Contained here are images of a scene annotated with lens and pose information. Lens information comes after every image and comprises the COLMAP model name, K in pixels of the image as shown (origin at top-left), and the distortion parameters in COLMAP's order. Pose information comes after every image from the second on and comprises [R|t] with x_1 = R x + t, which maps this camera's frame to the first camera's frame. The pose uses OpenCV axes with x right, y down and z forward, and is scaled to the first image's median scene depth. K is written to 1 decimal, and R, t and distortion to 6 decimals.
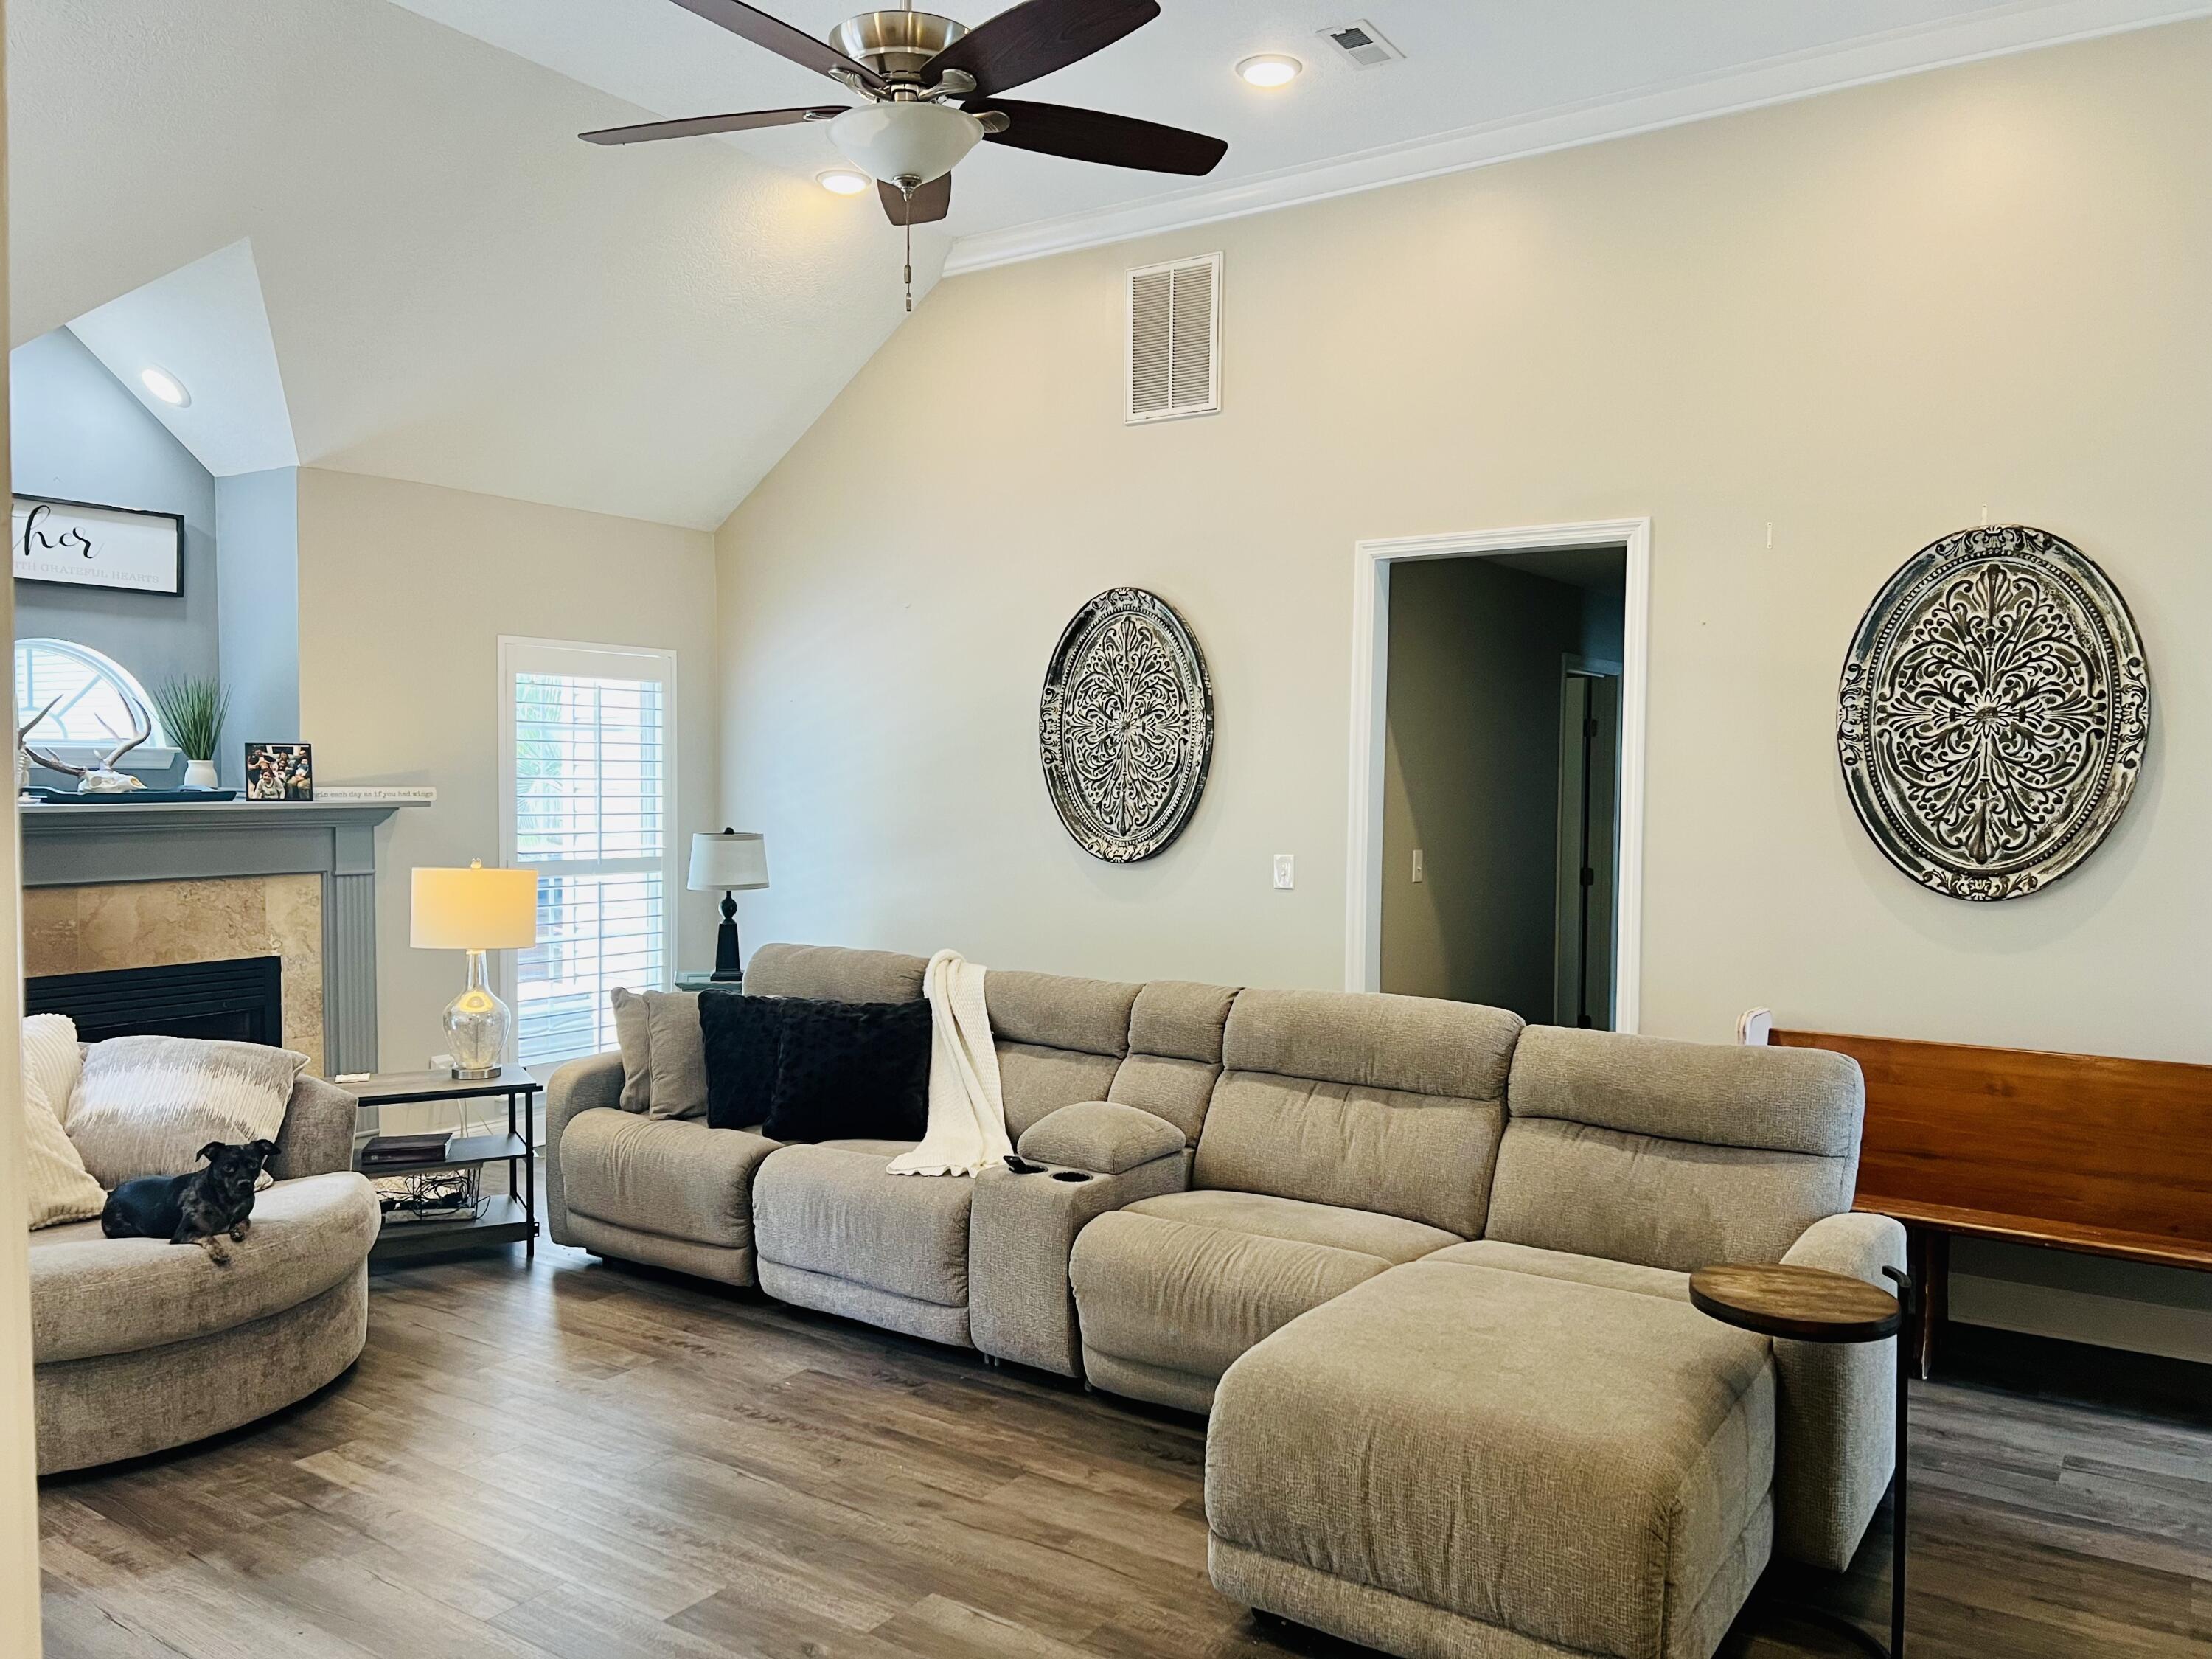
lens RADIAL K [[1684.4, 0, 1116.9], [0, 1684.4, 826.2], [0, 0, 1]] dist [0.060938, -0.023451]
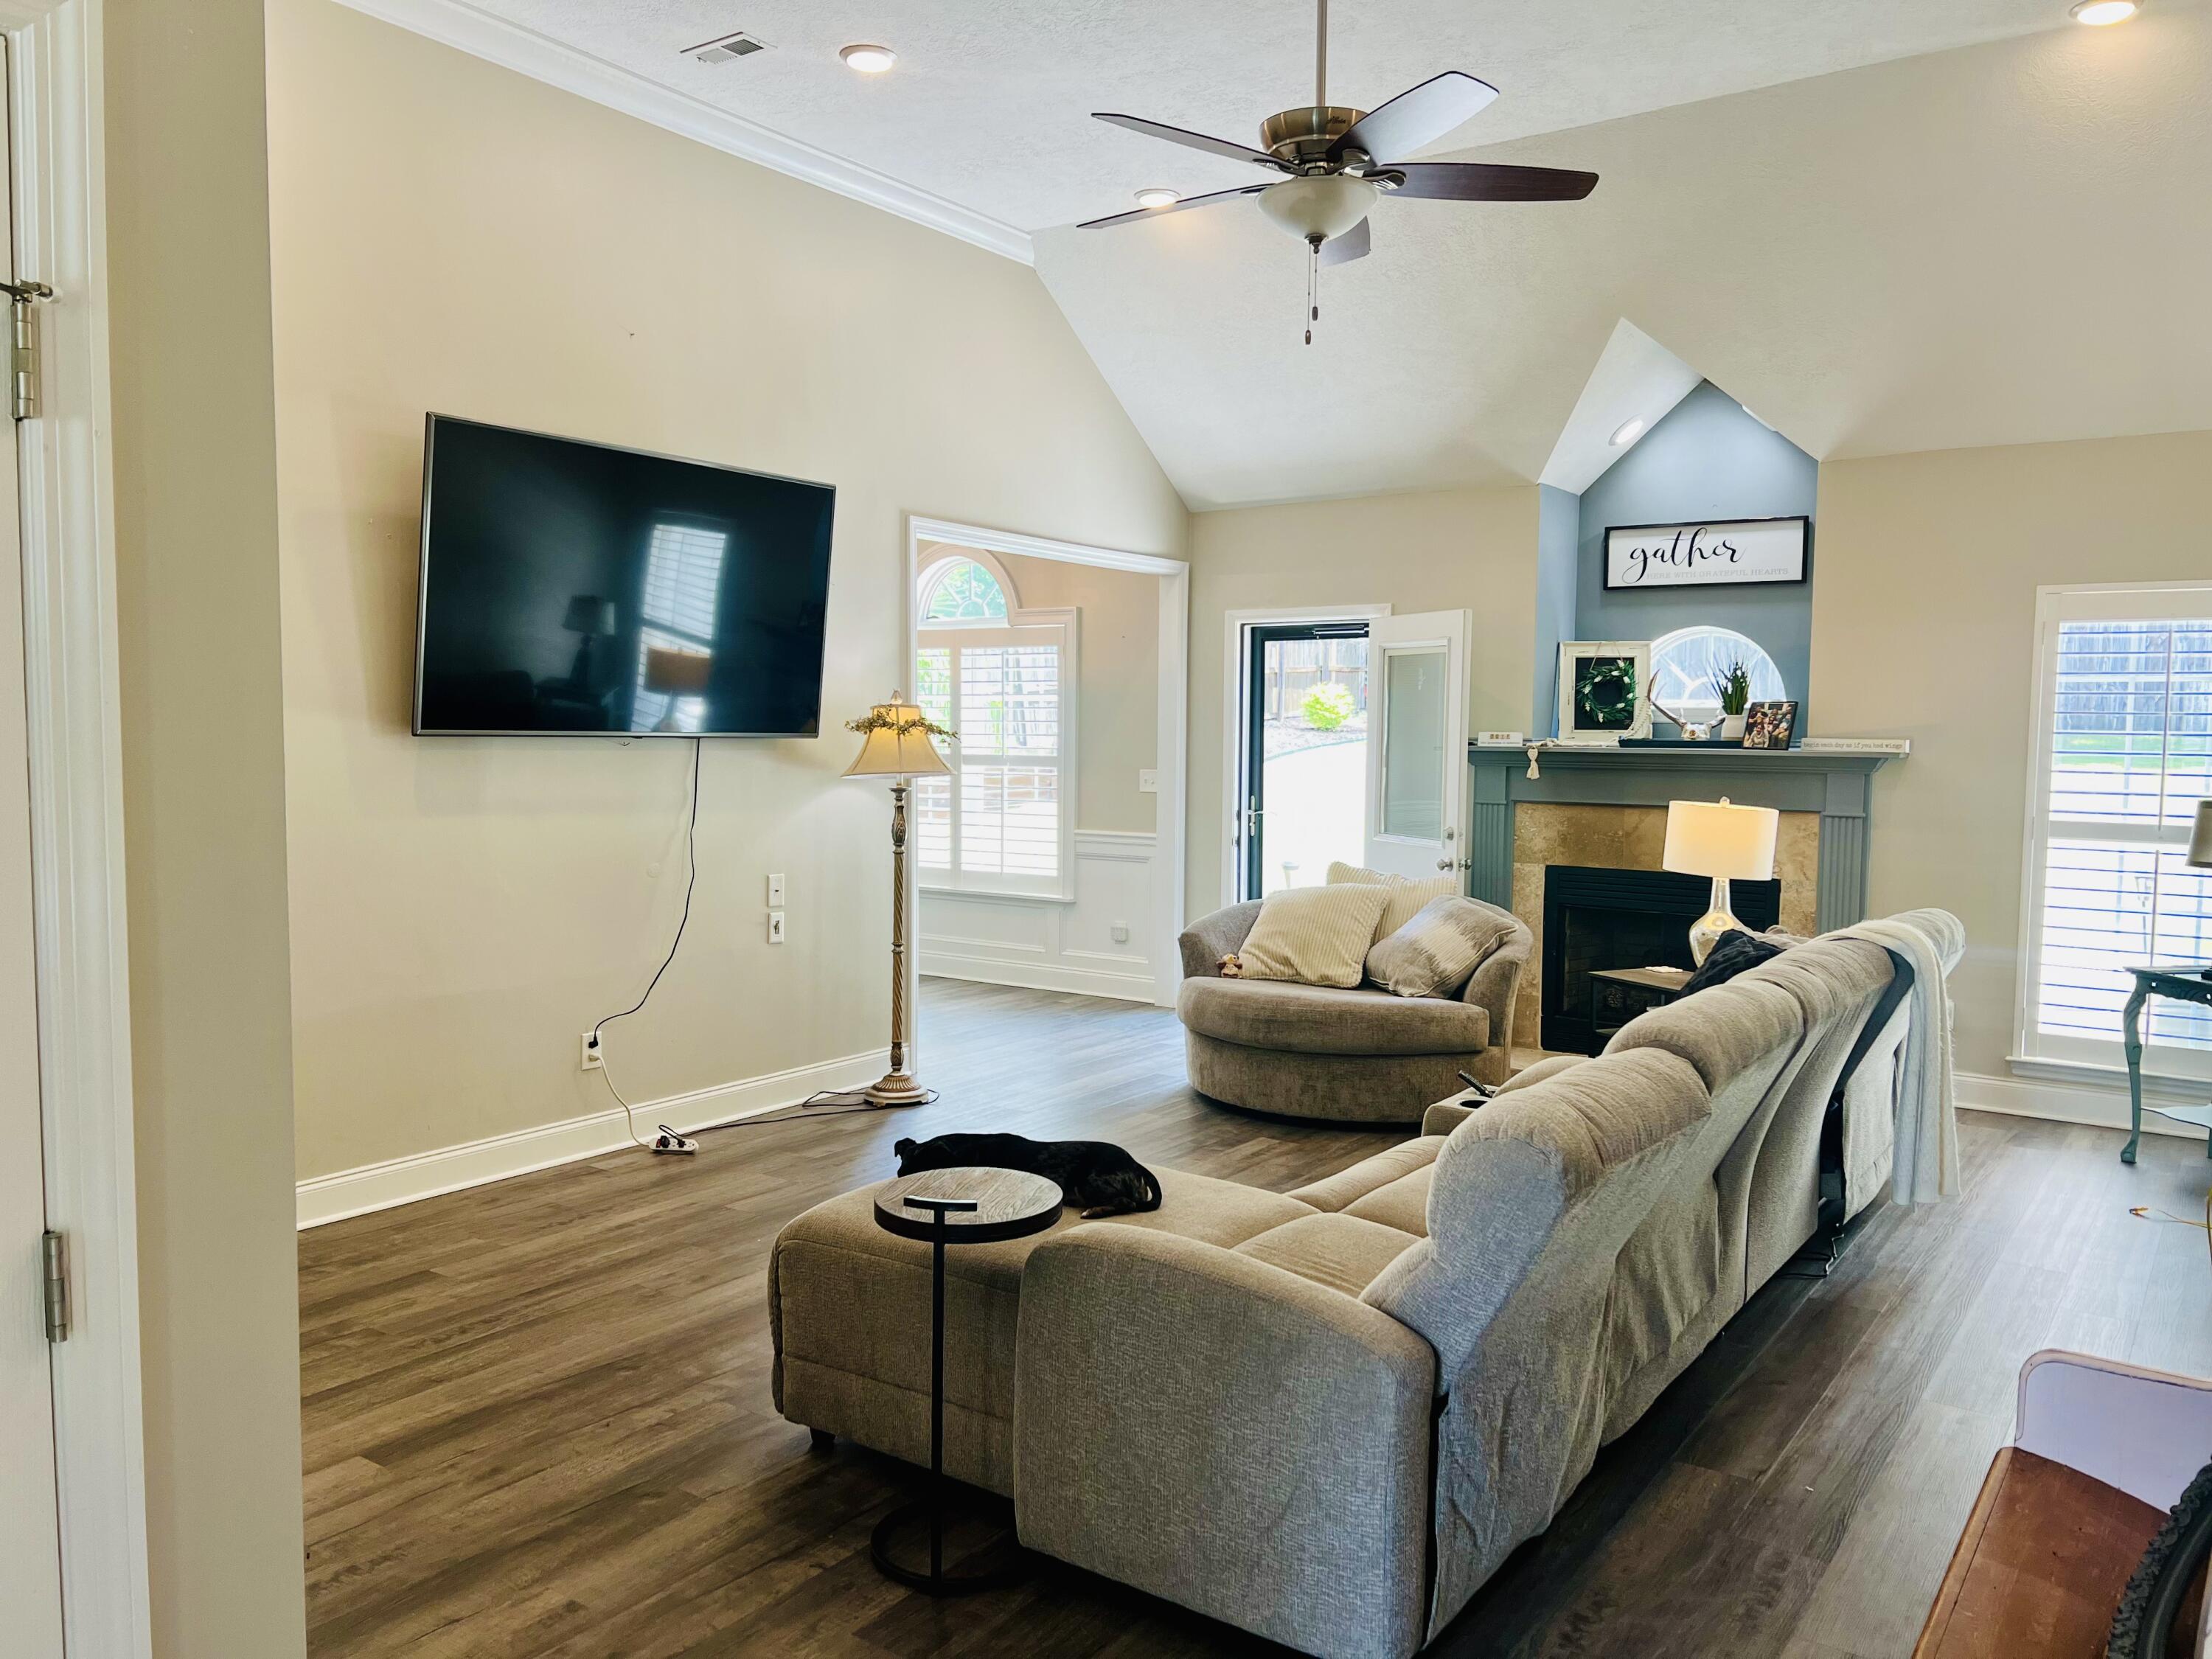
lens RADIAL K [[1684.4, 0, 1116.9], [0, 1684.4, 845.7], [0, 0, 1]] dist [0.060938, -0.023451]
pose [[-0.002953, 0.061782, -0.998085, 0.722617], [-0.050651, 0.996799, 0.061853, 0.002490], [0.998712, 0.050737, 0.000186, 0.556157]]
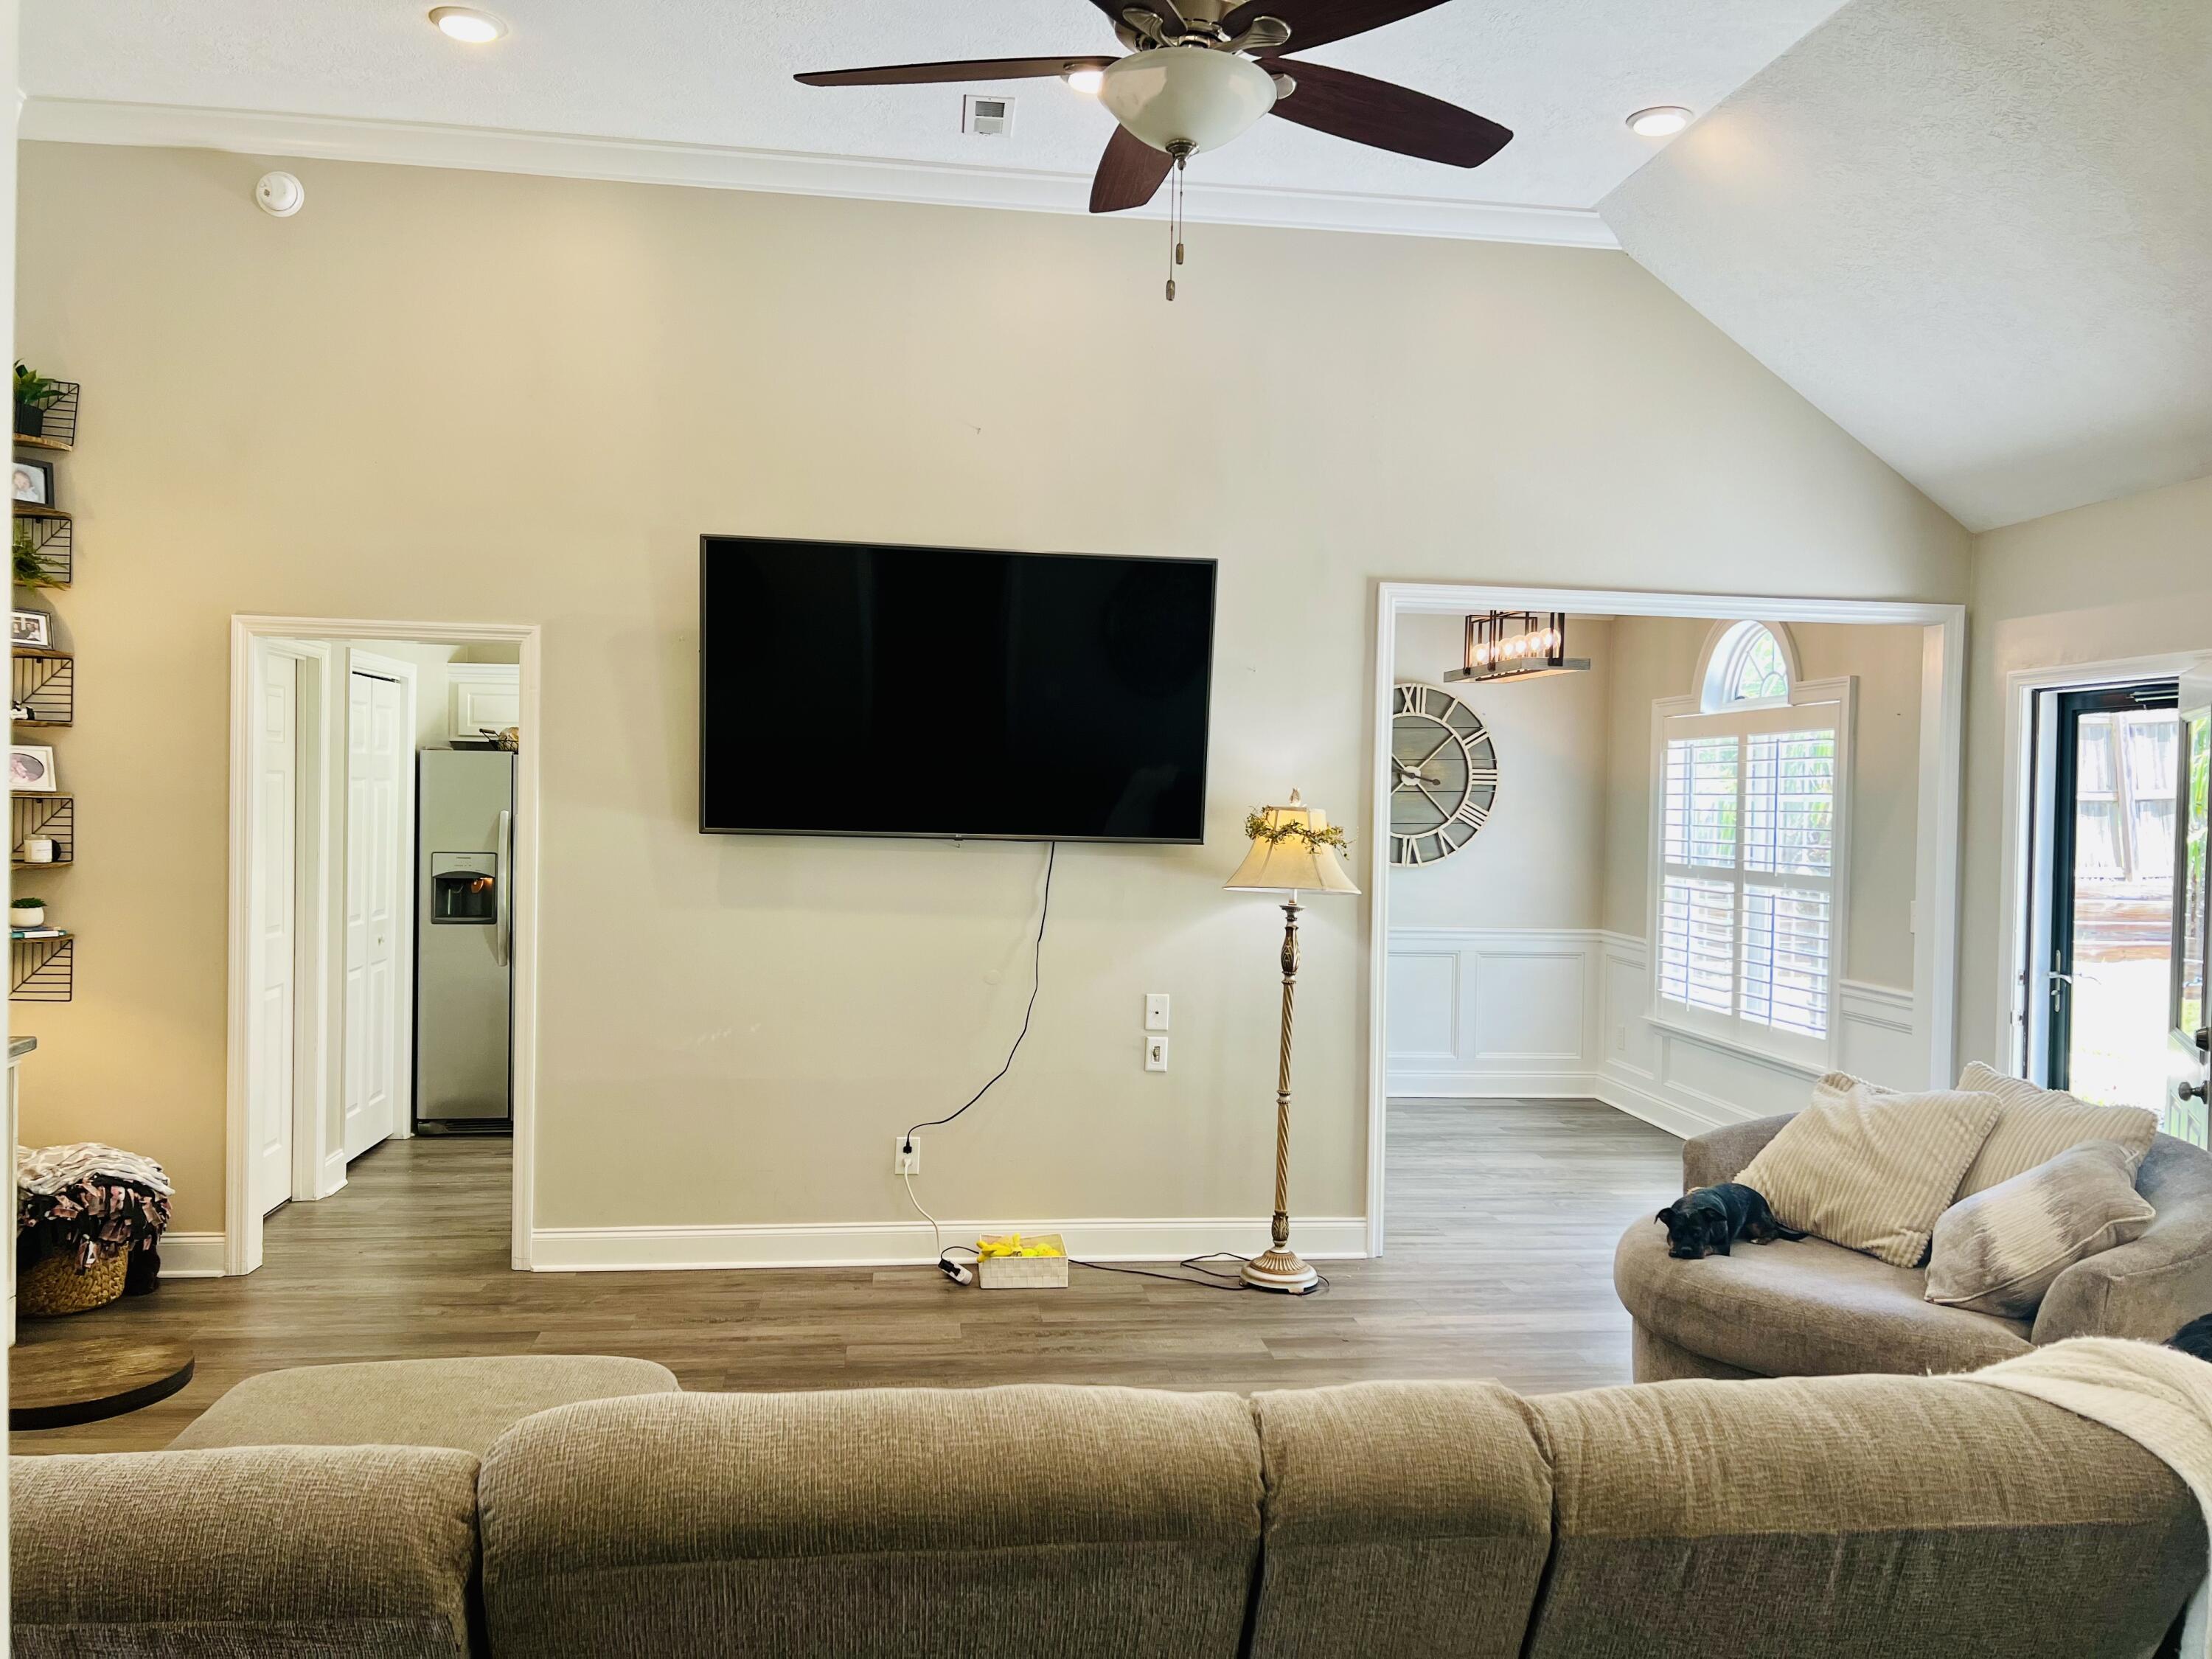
lens RADIAL K [[1684.4, 0, 1104.9], [0, 1684.4, 819.5], [0, 0, 1]] dist [0.060938, -0.023451]
pose [[-0.748946, -0.018161, -0.662382, 0.313596], [-0.056200, 0.997763, 0.036189, -0.034060], [0.660243, 0.064330, -0.748292, 1.029614]]
